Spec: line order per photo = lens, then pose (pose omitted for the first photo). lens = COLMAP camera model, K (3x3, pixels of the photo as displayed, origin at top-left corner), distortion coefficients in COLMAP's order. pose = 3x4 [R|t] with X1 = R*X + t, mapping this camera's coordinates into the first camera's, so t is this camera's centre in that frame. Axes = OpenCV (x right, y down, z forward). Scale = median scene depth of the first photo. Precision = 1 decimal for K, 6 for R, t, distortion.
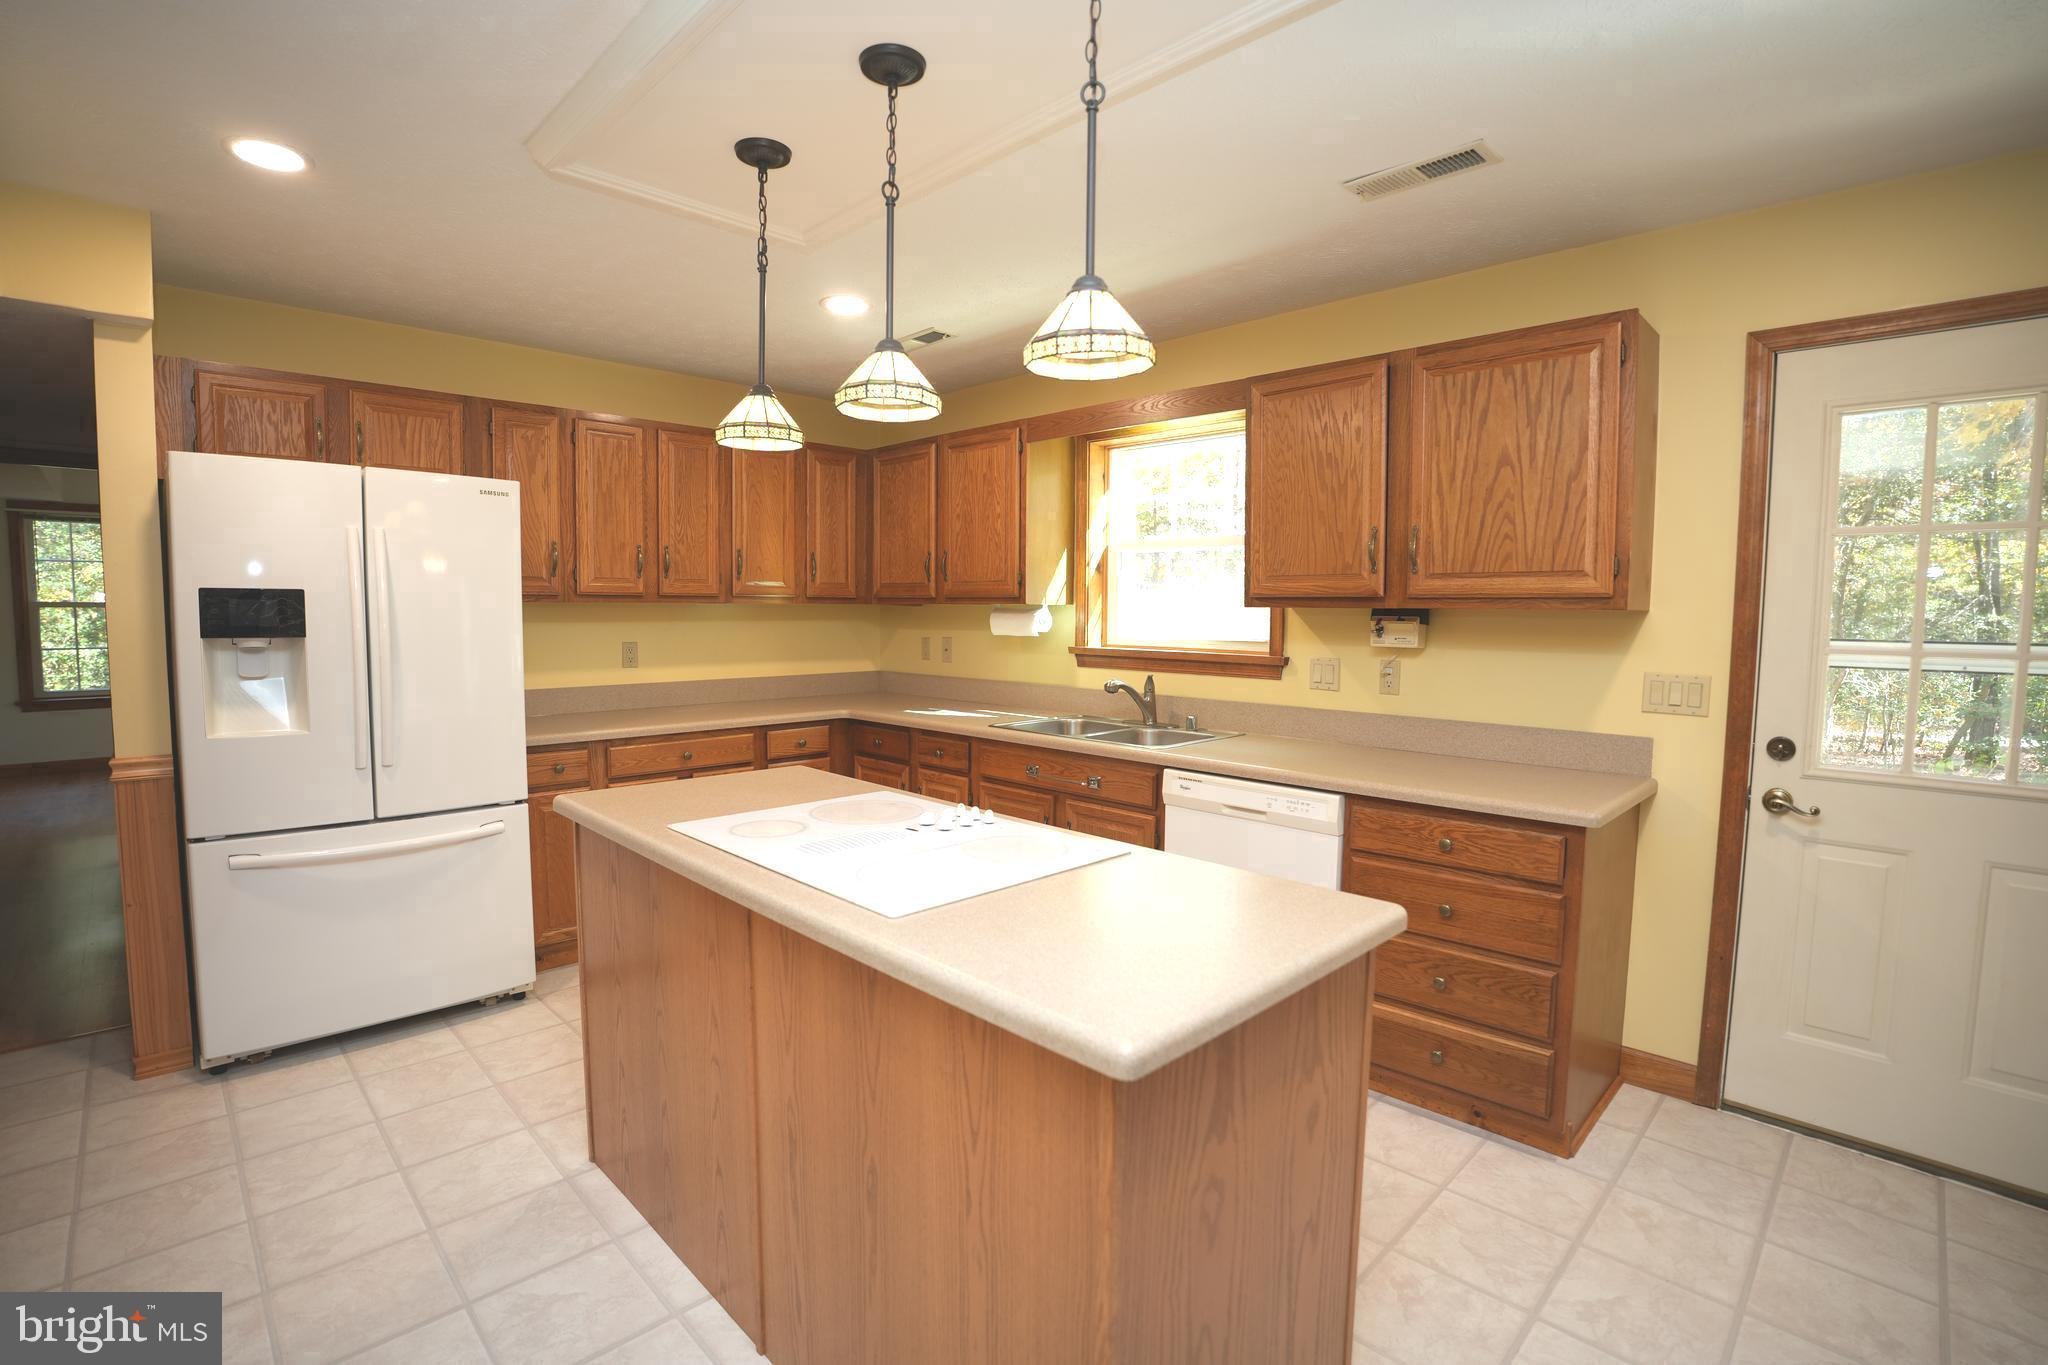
lens RADIAL K [[940.7, 0, 1024.0], [0, 940.7, 682.5], [0, 0, 1]] dist [-0.087243, 0.033984]
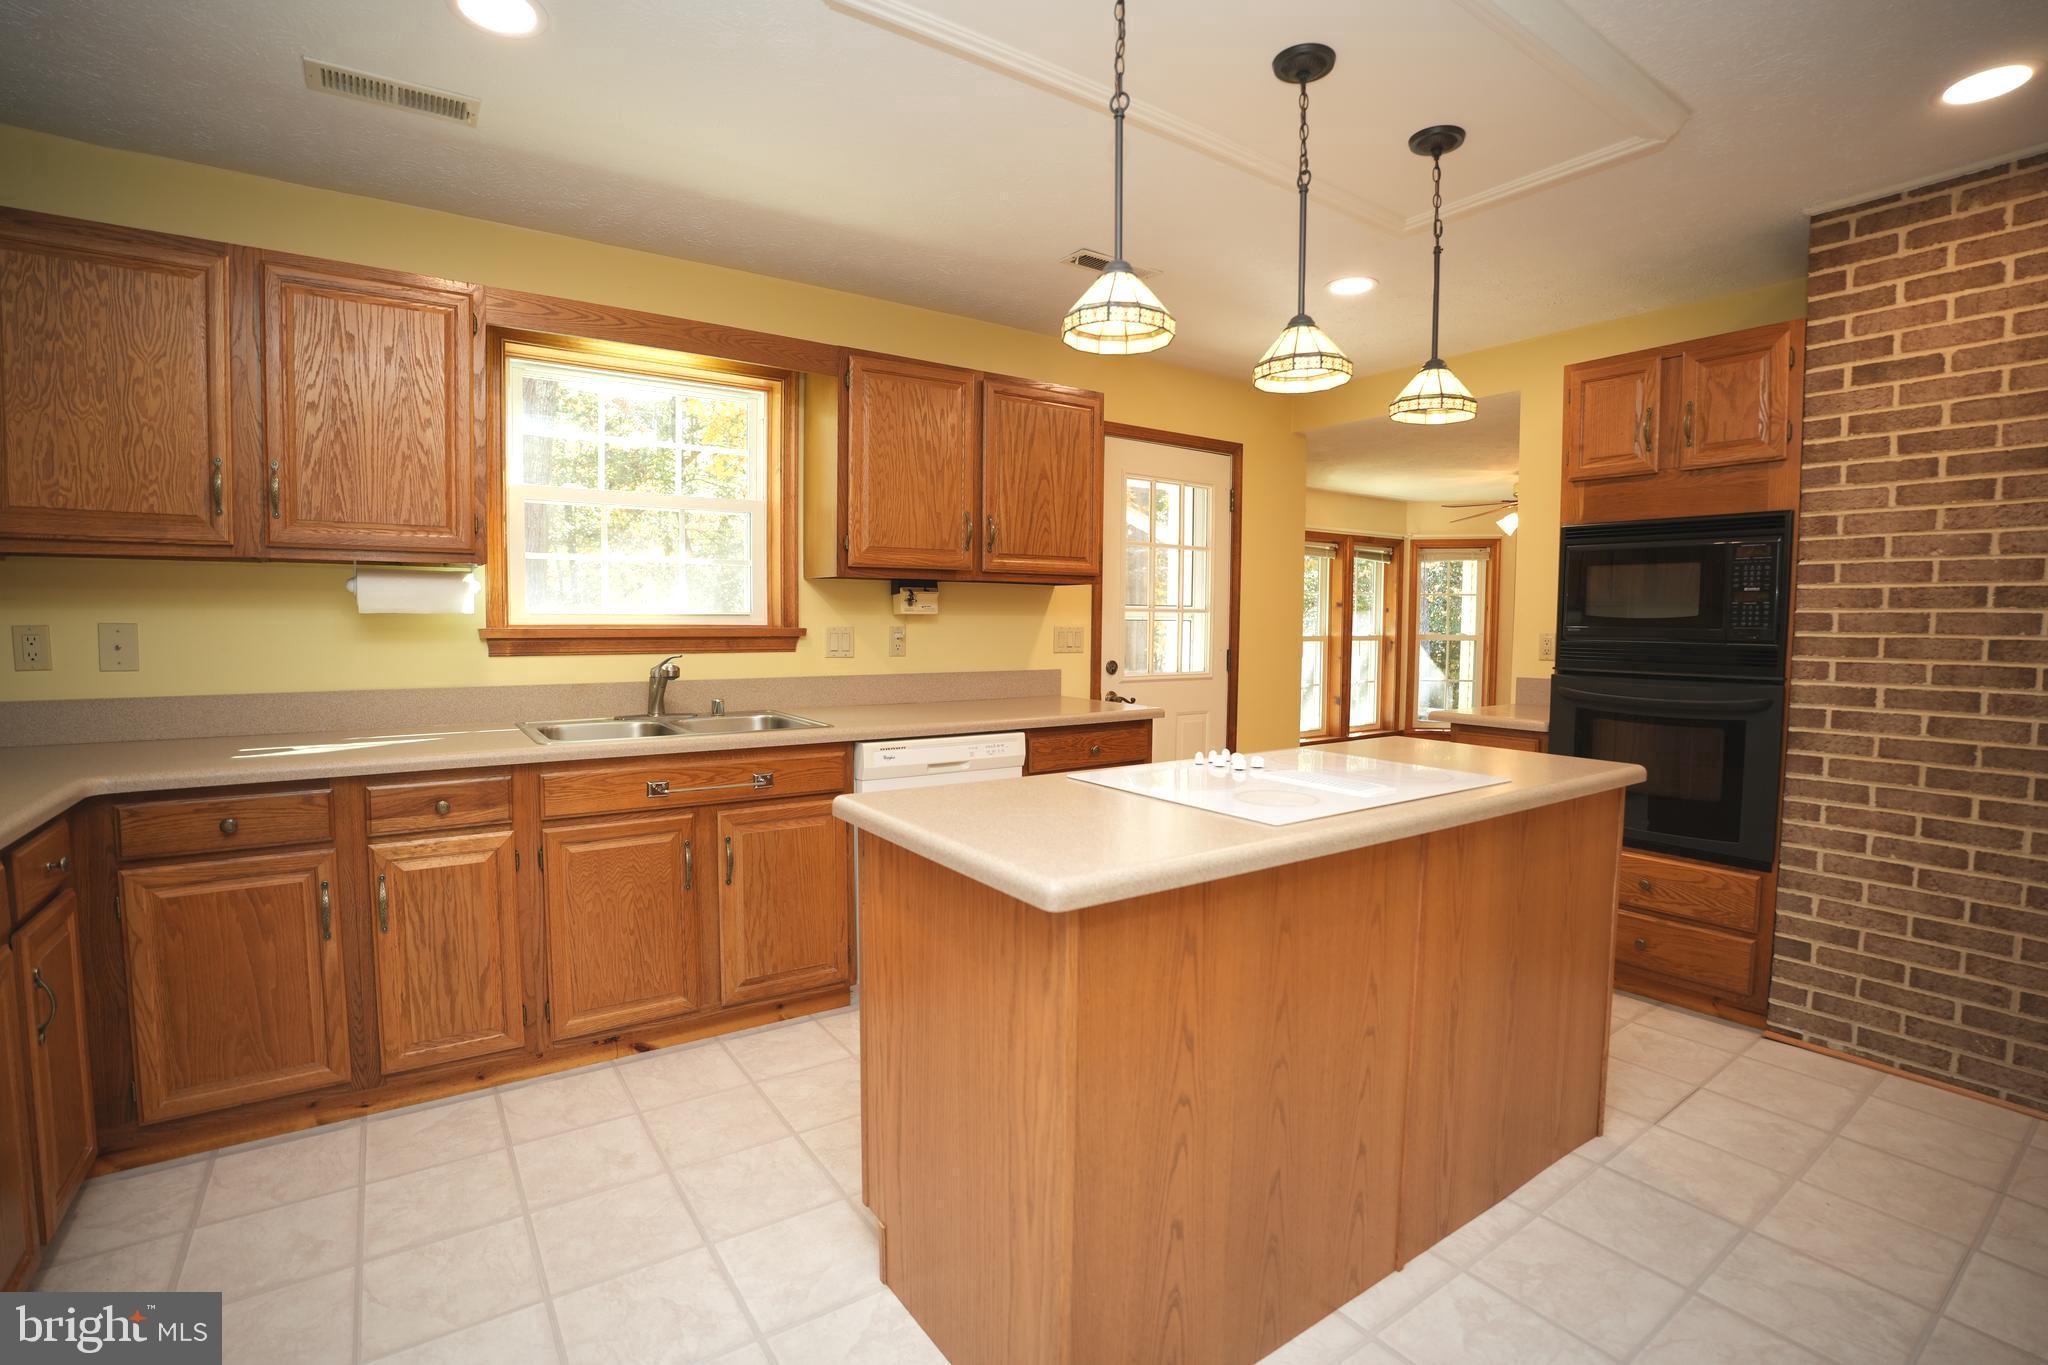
lens RADIAL K [[928.2, 0, 1048.2], [0, 928.2, 674.8], [0, 0, 1]] dist [-0.110137, 0.031066]
pose [[0.159747, -0.066961, 0.984884, -0.817327], [0.069419, 0.995989, 0.056456, -0.018606], [-0.984714, 0.059351, 0.163755, 0.734913]]
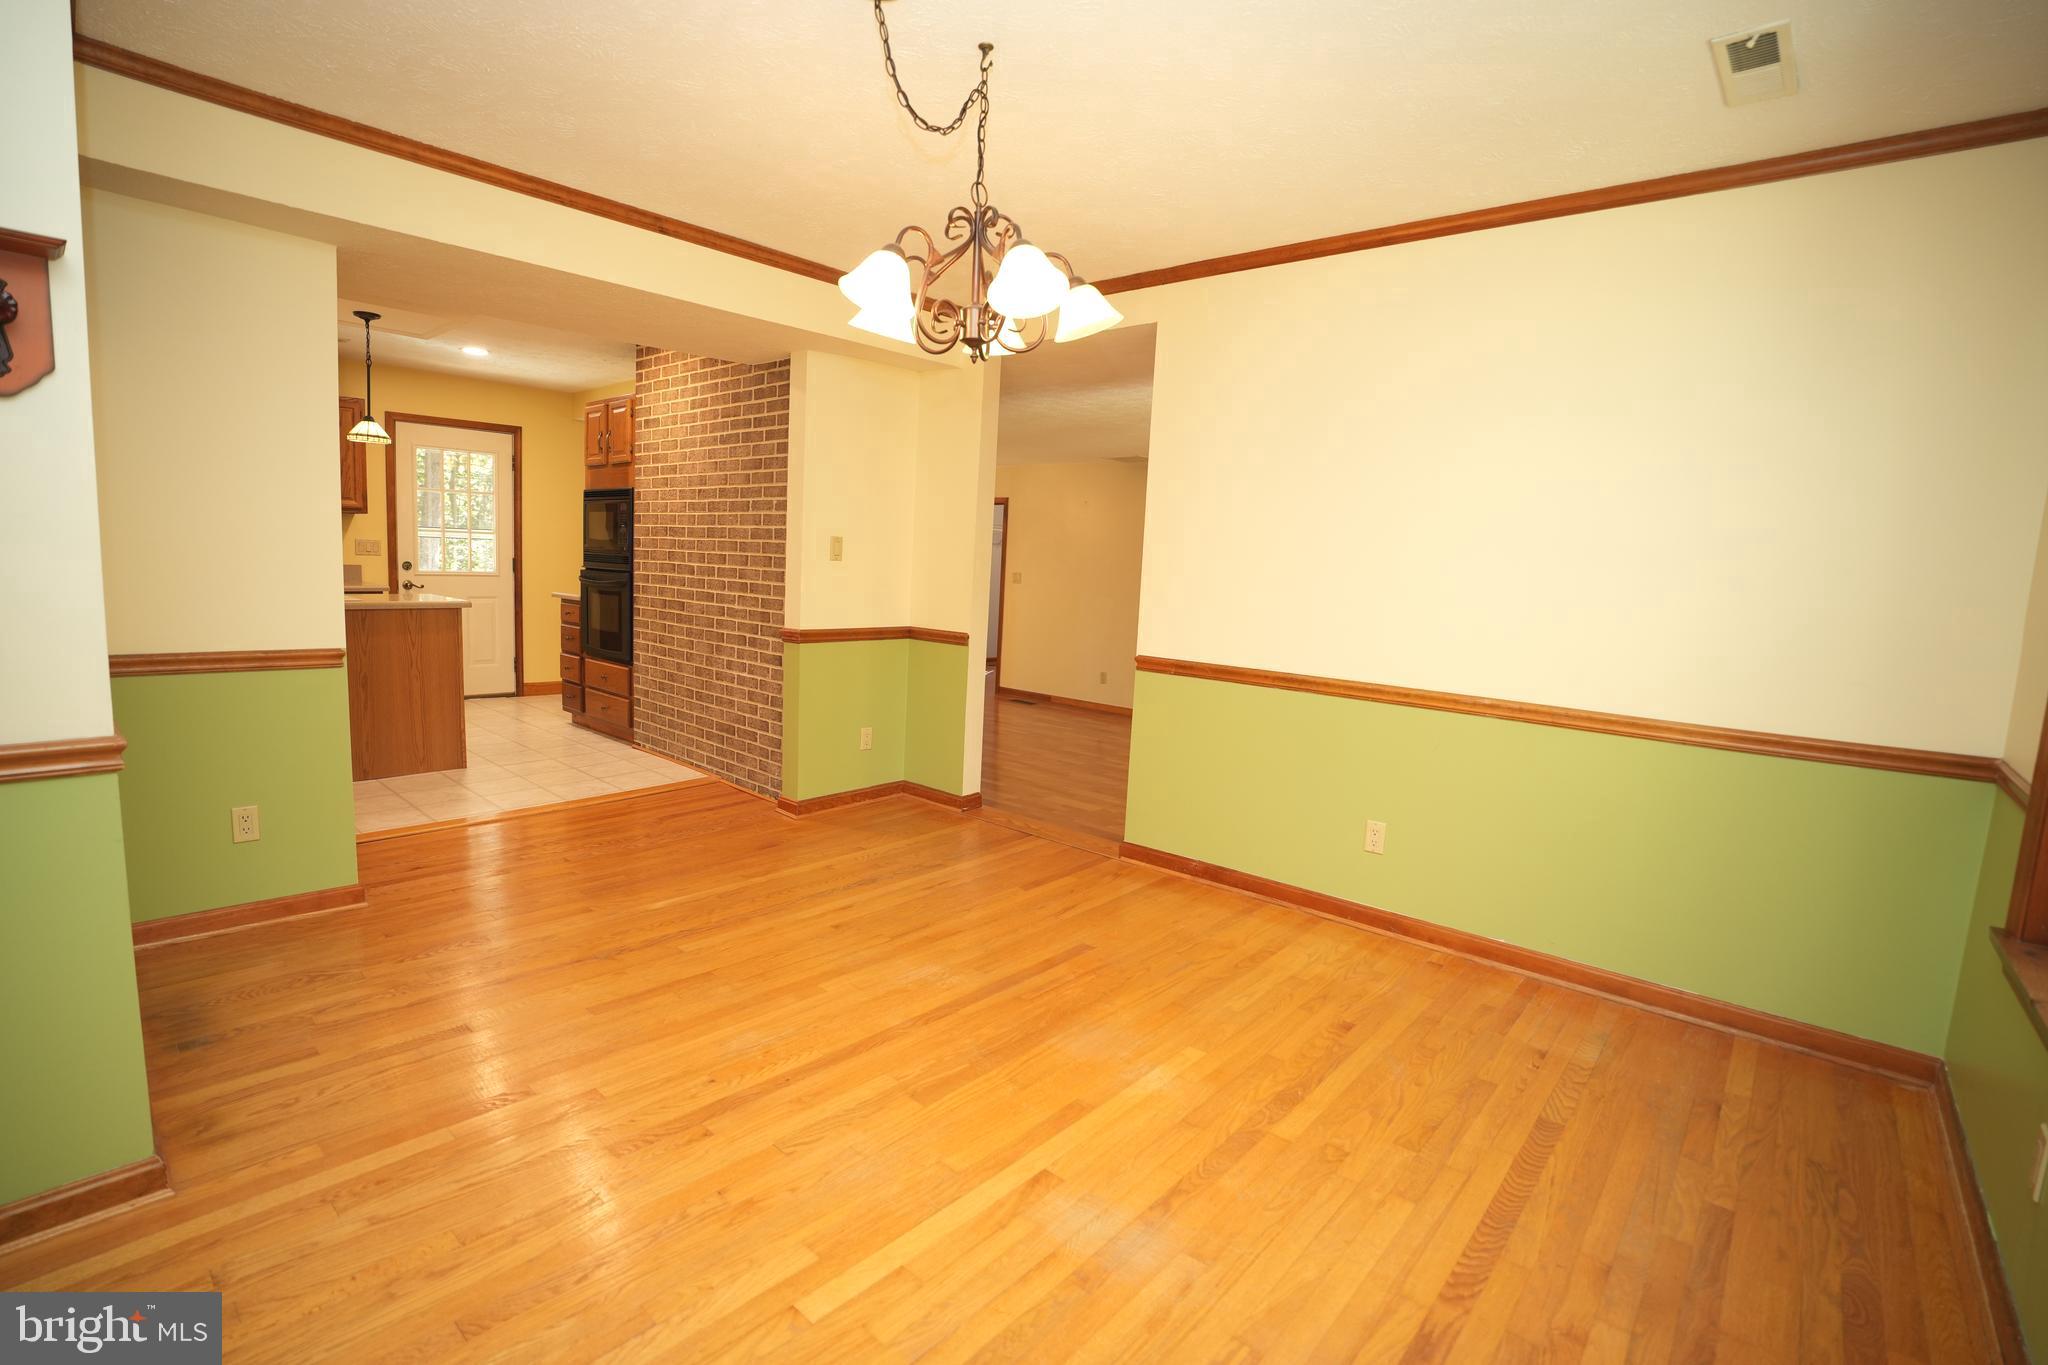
lens RADIAL K [[940.7, 0, 1024.0], [0, 940.7, 682.5], [0, 0, 1]] dist [-0.087243, 0.033984]
pose [[-0.071105, -0.139354, 0.987686, -1.877201], [0.025535, 0.989614, 0.141464, 0.072301], [-0.997142, 0.035279, -0.066808, -0.622407]]
